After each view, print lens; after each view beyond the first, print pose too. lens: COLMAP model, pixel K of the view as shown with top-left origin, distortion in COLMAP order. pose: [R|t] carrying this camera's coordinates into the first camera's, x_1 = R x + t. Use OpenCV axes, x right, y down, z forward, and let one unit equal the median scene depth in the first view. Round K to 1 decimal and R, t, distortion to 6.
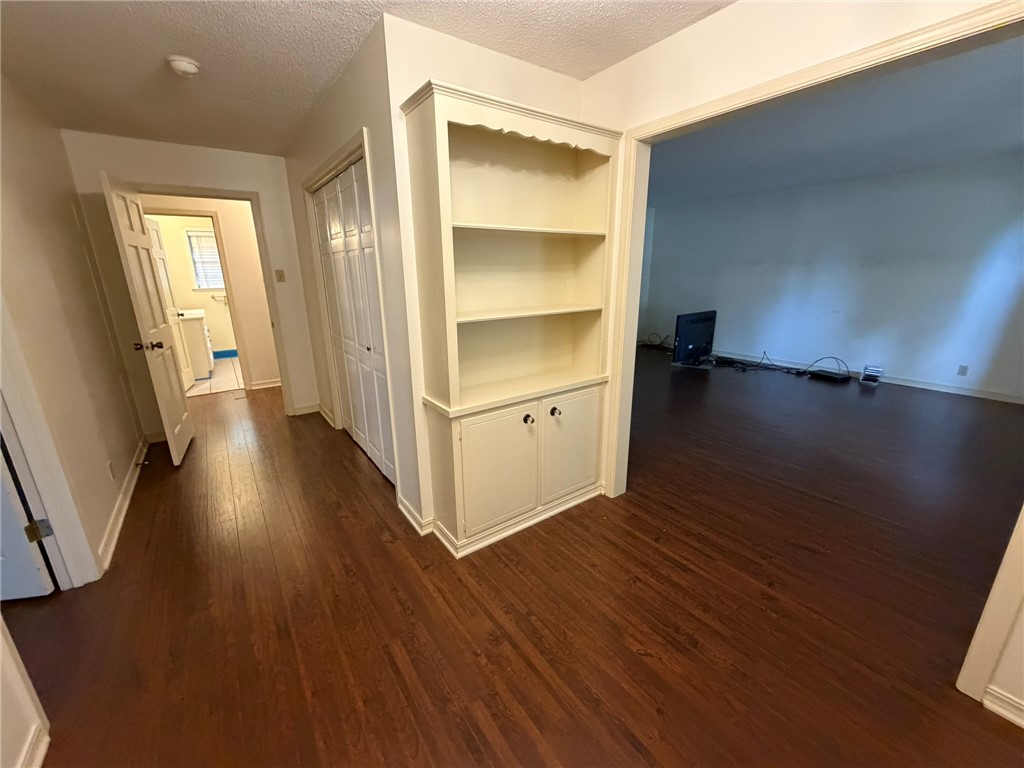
lens RADIAL K [[407.9, 0, 508.9], [0, 407.9, 385.7], [0, 0, 1]] dist [0.001424, -0.000041]
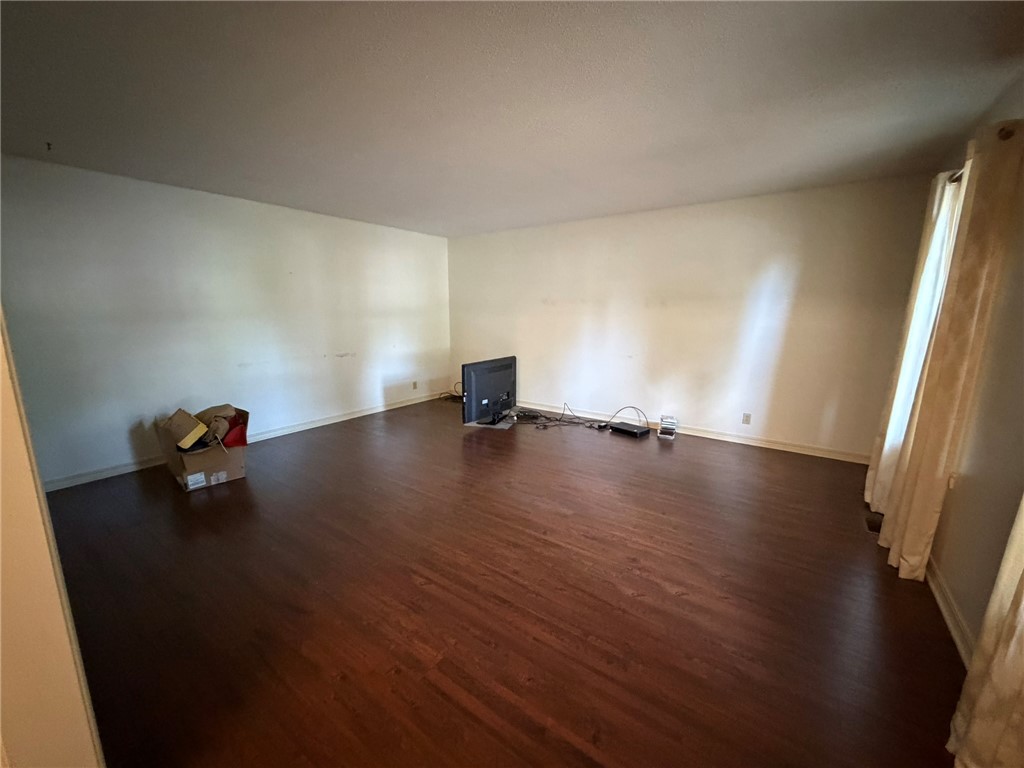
lens RADIAL K [[407.9, 0, 515.4], [0, 407.9, 384.7], [0, 0, 1]] dist [0.001424, -0.000041]
pose [[0.948777, -0.049990, 0.311967, 0.262135], [0.077440, 0.994079, -0.076222, -0.064835], [-0.306309, 0.096476, 0.947031, 0.221511]]
